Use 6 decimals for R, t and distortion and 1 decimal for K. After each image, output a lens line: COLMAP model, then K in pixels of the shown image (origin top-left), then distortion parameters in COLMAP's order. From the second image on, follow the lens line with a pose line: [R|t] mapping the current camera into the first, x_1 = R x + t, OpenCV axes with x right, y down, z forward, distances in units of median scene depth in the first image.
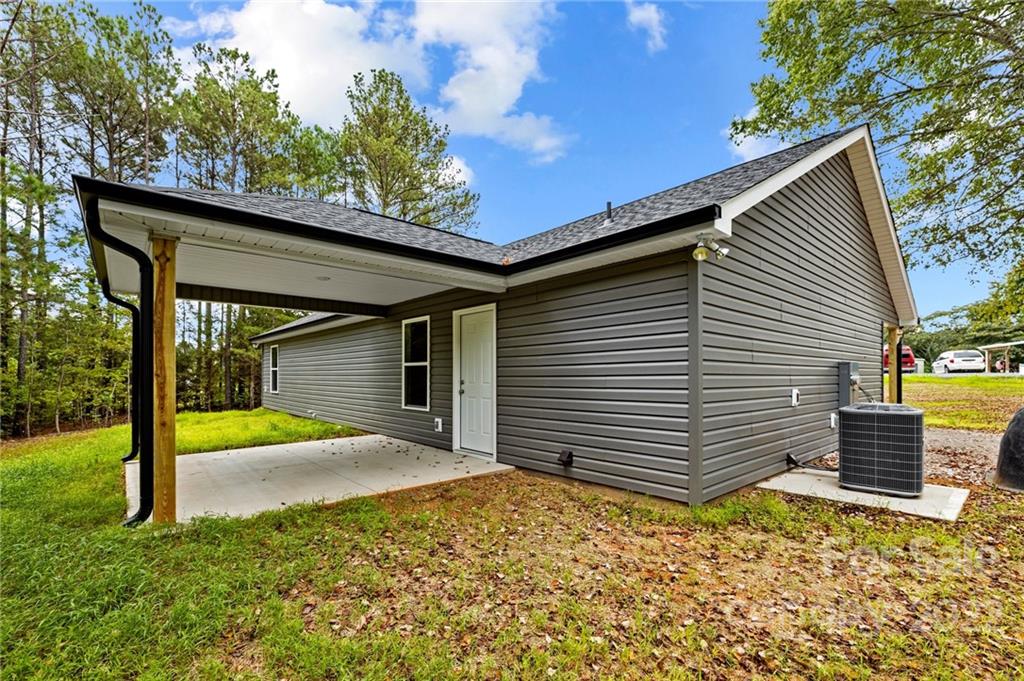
lens RADIAL K [[462.9, 0, 501.8], [0, 462.9, 377.1], [0, 0, 1]] dist [0.002979, -0.002248]
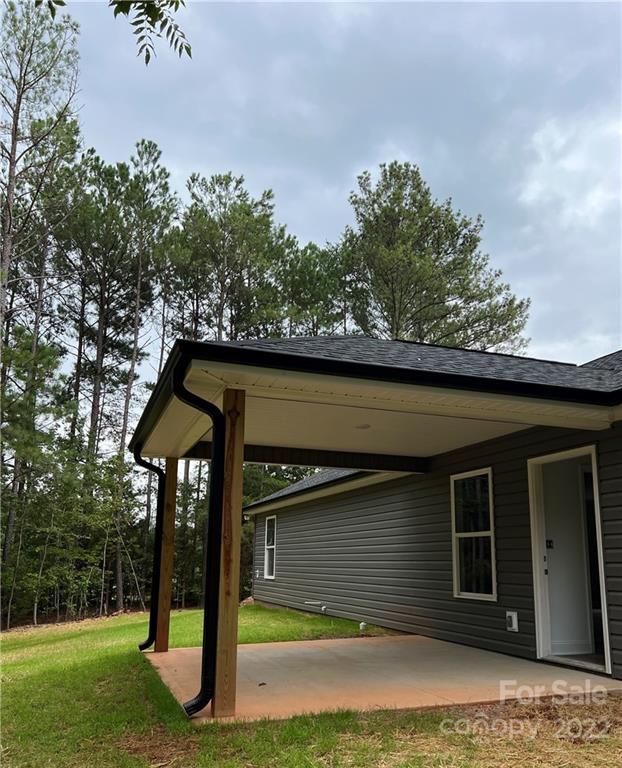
lens RADIAL K [[664.2, 0, 327.8], [0, 664.2, 448.4], [0, 0, 1]] dist [0.087889, -0.005188]
pose [[0.940343, -0.049789, -0.336566, -0.034386], [-0.008289, 0.985588, -0.168962, 0.015721], [0.340127, 0.161672, 0.926378, -0.066139]]
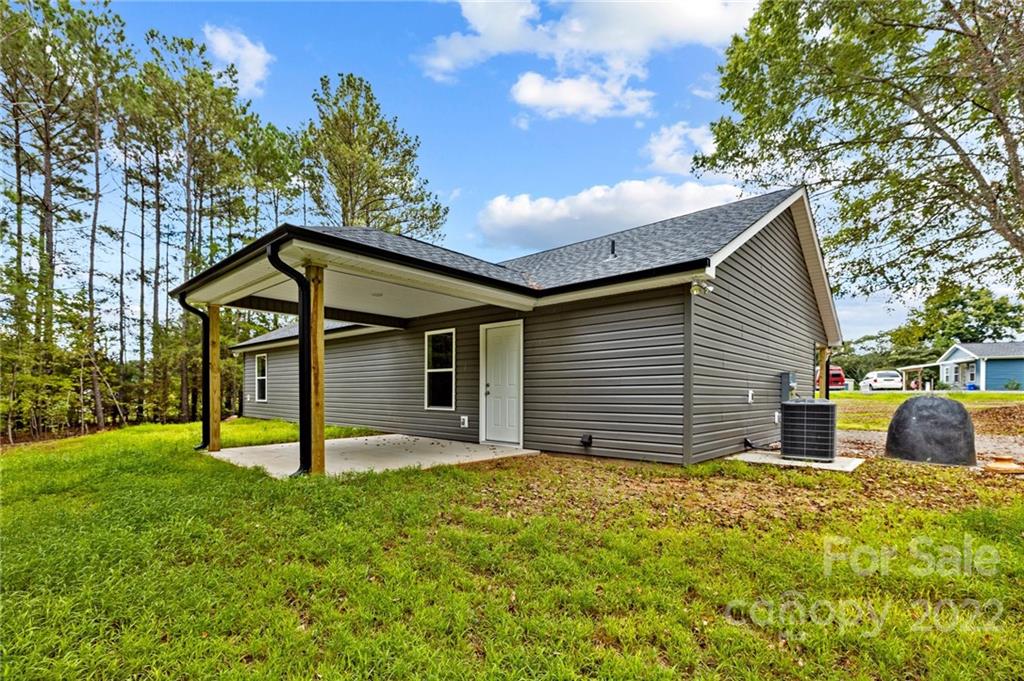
lens RADIAL K [[462.9, 0, 519.8], [0, 462.9, 399.3], [0, 0, 1]] dist [0.002979, -0.002248]
pose [[0.993205, 0.005732, 0.116235, -0.106371], [-0.007491, 0.999864, 0.014703, 0.022217], [-0.116135, -0.015473, 0.993113, -0.143592]]
